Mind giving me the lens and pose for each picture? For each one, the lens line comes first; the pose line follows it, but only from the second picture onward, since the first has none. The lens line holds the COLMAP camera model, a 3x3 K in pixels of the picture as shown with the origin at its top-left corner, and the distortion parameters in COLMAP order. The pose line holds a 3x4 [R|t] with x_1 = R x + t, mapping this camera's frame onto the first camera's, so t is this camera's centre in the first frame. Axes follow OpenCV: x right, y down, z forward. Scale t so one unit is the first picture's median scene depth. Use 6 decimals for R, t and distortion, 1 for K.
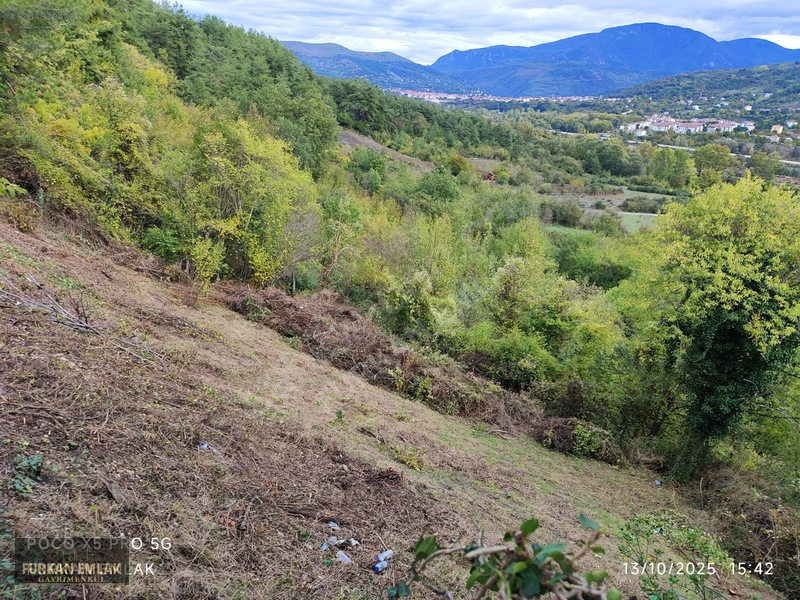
lens RADIAL K [[569.0, 0, 402.2], [0, 569.0, 311.5], [0, 0, 1]] dist [0.014463, -0.009919]
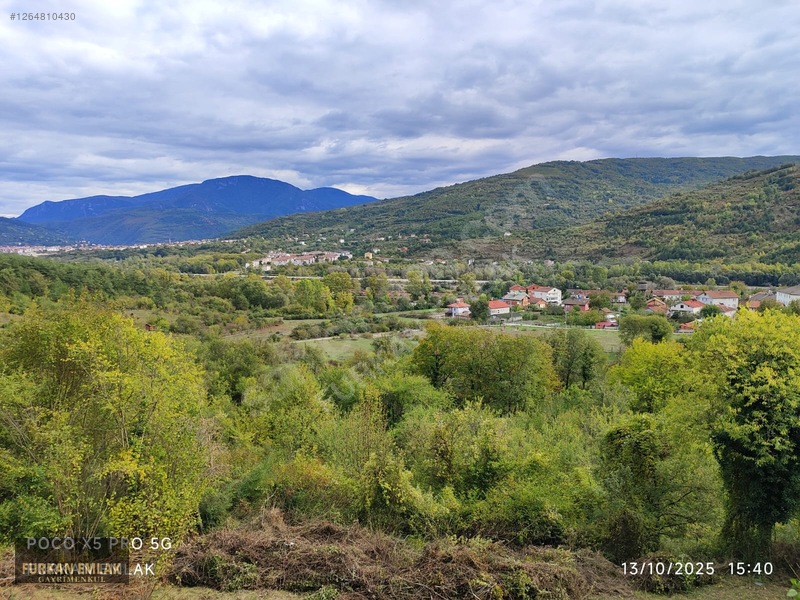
lens RADIAL K [[568.5, 0, 402.7], [0, 568.5, 297.7], [0, 0, 1]] dist [0.037590, -0.039851]
pose [[0.798698, -0.122564, 0.589118, -0.086846], [0.267936, 0.949062, -0.165806, -0.028033], [-0.538788, 0.290274, 0.790853, 0.043497]]
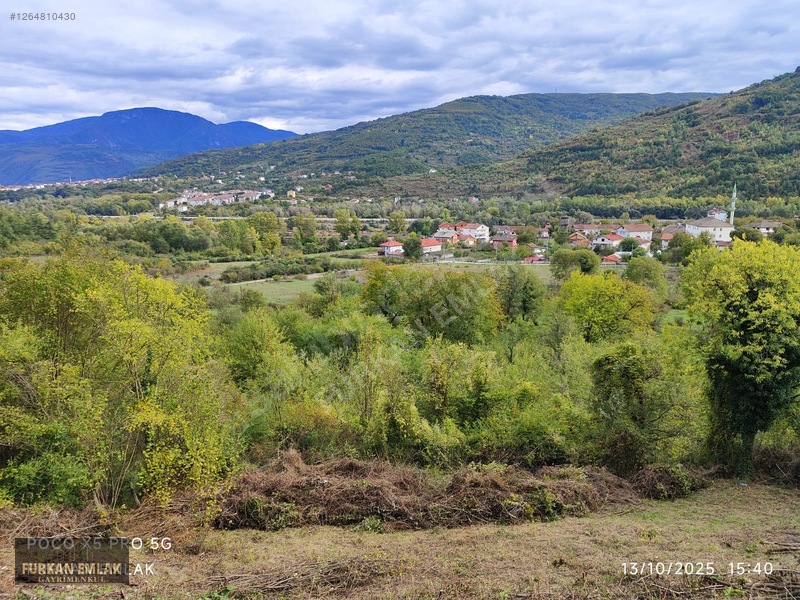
lens RADIAL K [[569.7, 0, 401.5], [0, 569.7, 300.8], [0, 0, 1]] dist [0.033138, -0.030564]
pose [[0.712272, -0.214030, 0.668475, -0.105622], [0.306522, 0.951611, -0.021922, -0.035285], [-0.631437, 0.220516, 0.743411, 0.058611]]
